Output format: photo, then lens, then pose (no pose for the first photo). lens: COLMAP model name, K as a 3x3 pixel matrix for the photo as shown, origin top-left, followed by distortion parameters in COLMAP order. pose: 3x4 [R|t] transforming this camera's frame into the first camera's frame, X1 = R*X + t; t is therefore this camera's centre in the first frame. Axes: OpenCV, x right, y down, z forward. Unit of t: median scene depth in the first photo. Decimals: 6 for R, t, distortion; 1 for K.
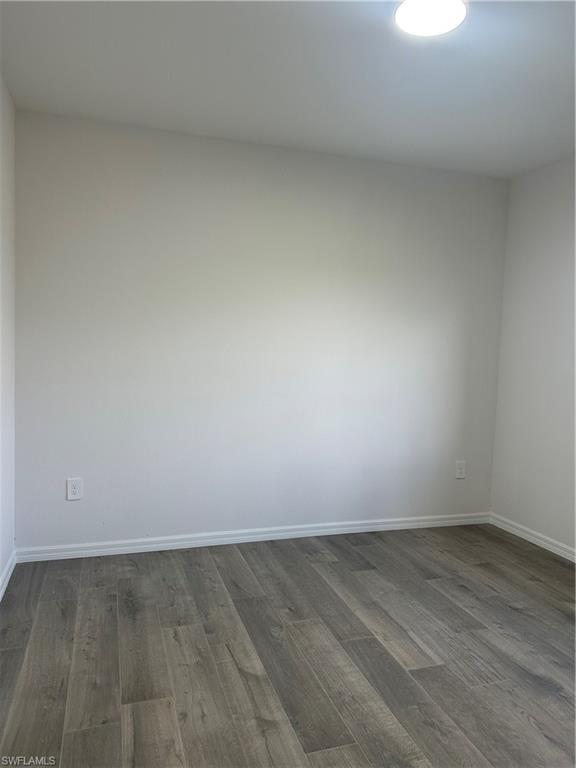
lens RADIAL K [[543.5, 0, 293.7], [0, 543.5, 384.2], [0, 0, 1]] dist [-0.002739, -0.002913]
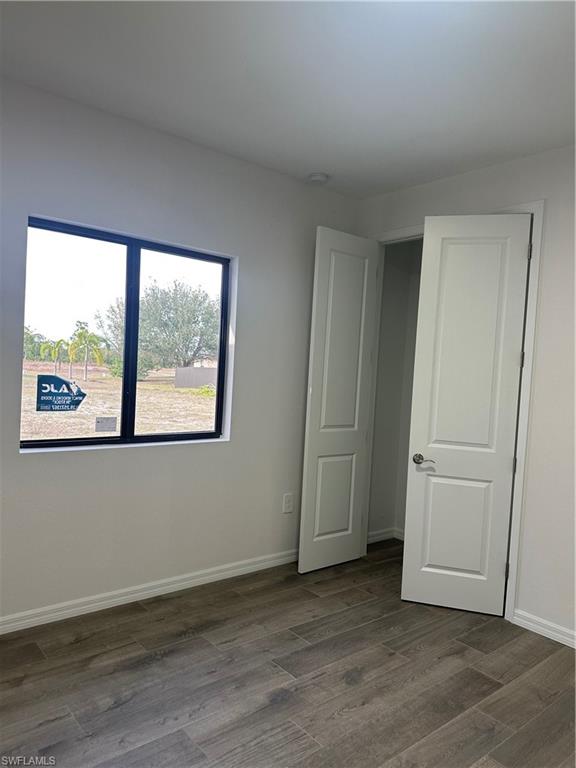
lens RADIAL K [[543.5, 0, 293.7], [0, 543.5, 384.2], [0, 0, 1]] dist [-0.002739, -0.002913]
pose [[-0.374429, -0.064296, 0.925024, -0.404192], [0.001528, 0.997549, 0.069955, -0.085414], [-0.927254, 0.027606, -0.373413, 1.257975]]
